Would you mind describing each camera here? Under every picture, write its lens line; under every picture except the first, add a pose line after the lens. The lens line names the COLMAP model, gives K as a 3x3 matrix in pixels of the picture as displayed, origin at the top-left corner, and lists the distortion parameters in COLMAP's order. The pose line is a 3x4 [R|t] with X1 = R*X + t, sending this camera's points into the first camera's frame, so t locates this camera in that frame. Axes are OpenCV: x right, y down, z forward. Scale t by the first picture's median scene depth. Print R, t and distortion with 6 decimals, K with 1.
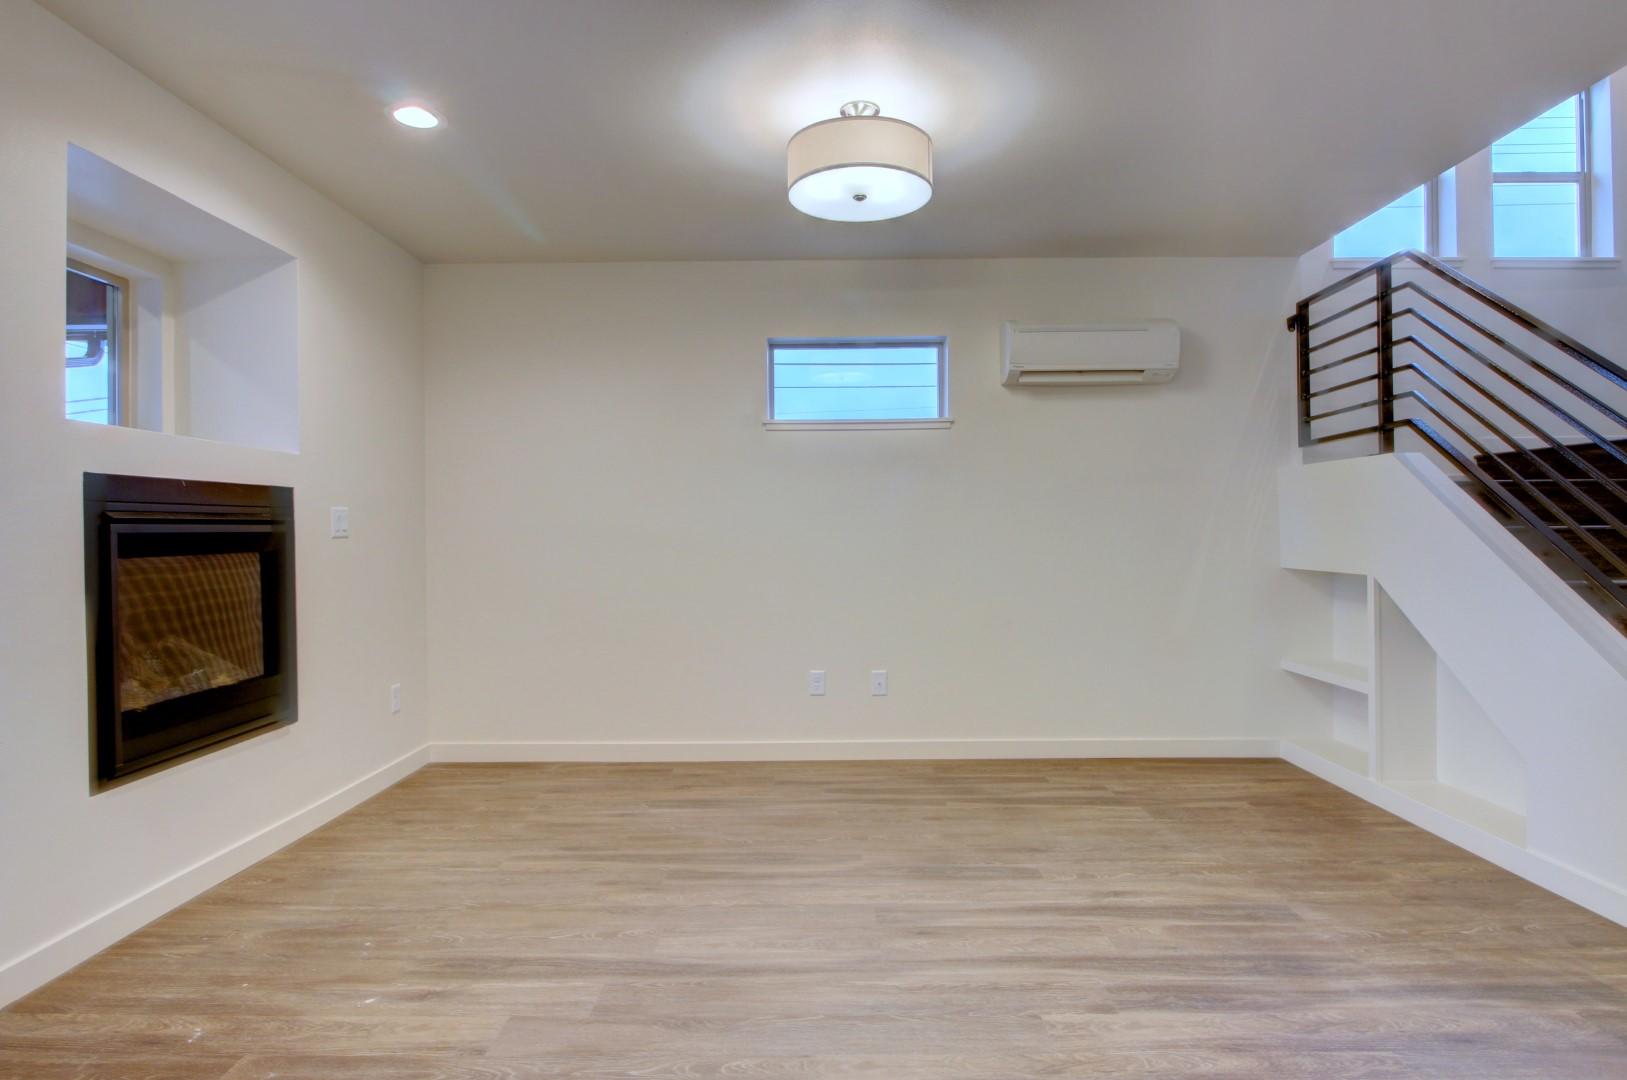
lens RADIAL K [[869.2, 0, 813.5], [0, 869.2, 540.0], [0, 0, 1]] dist [0.001571, 0.000160]
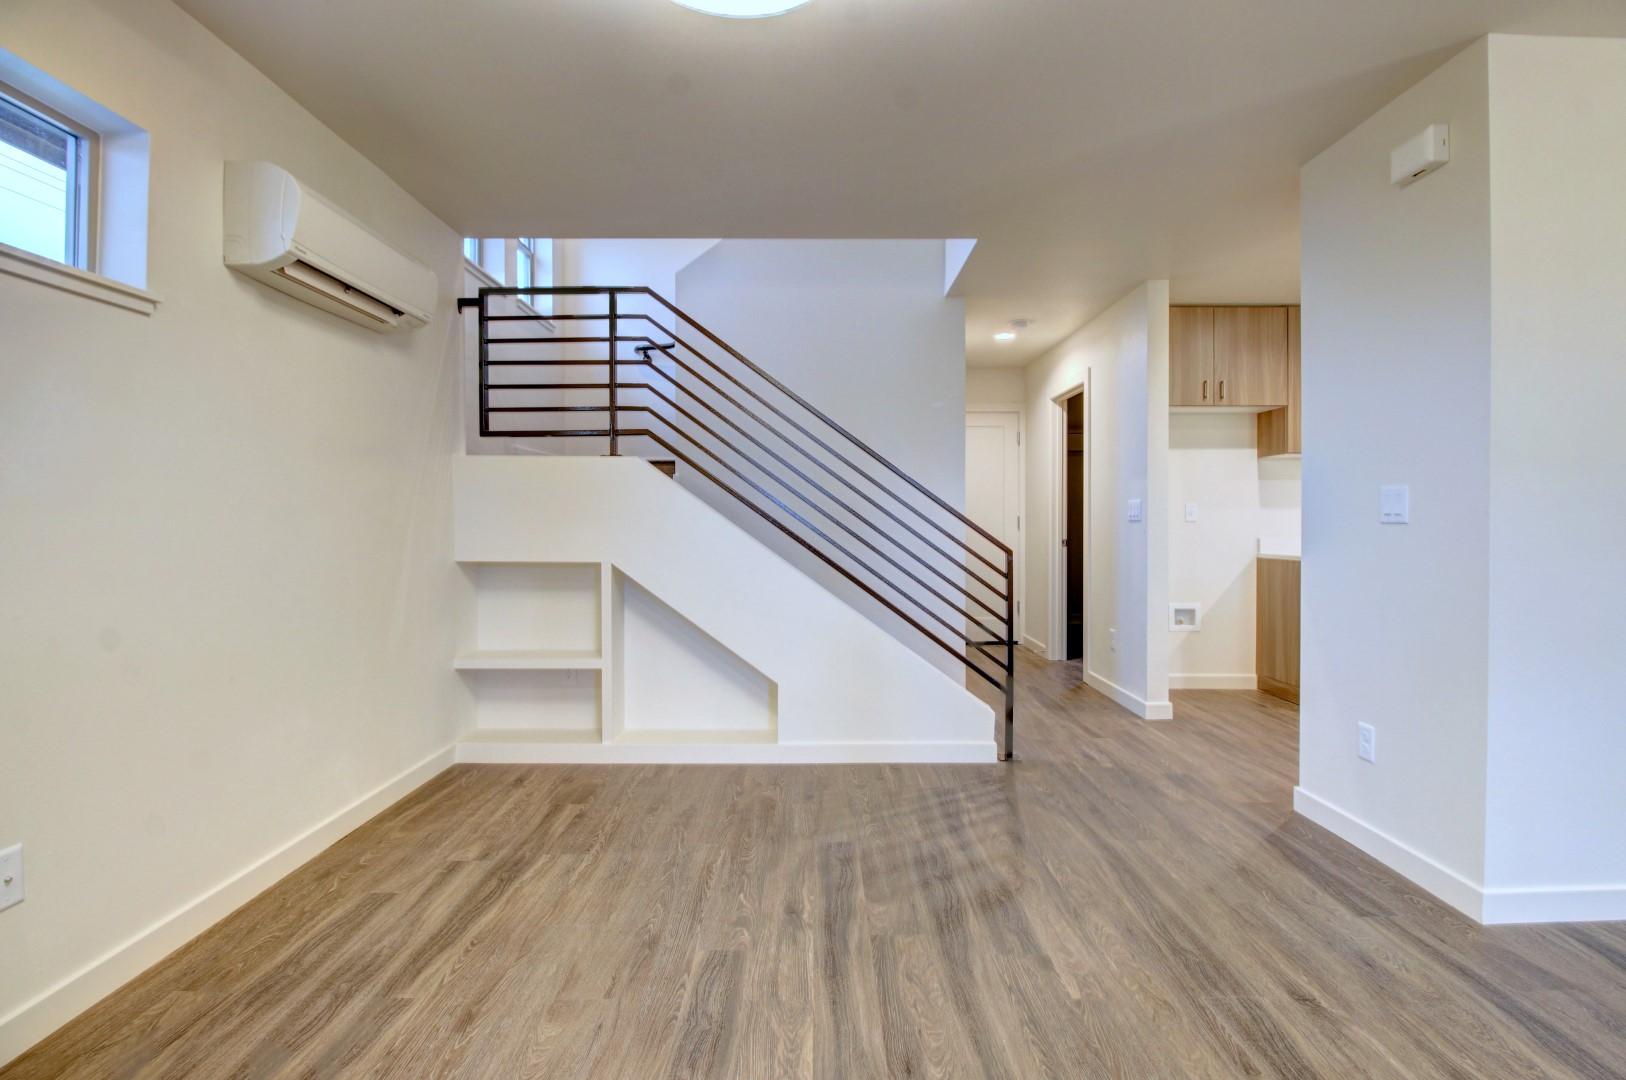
lens RADIAL K [[757.8, 0, 819.1], [0, 757.8, 524.2], [0, 0, 1]] dist [-0.003484, -0.000688]
pose [[-0.020744, 0.009928, 0.999736, -0.408609], [0.006576, 0.999930, -0.009794, 0.001957], [-0.999763, 0.006371, -0.020807, 0.872367]]
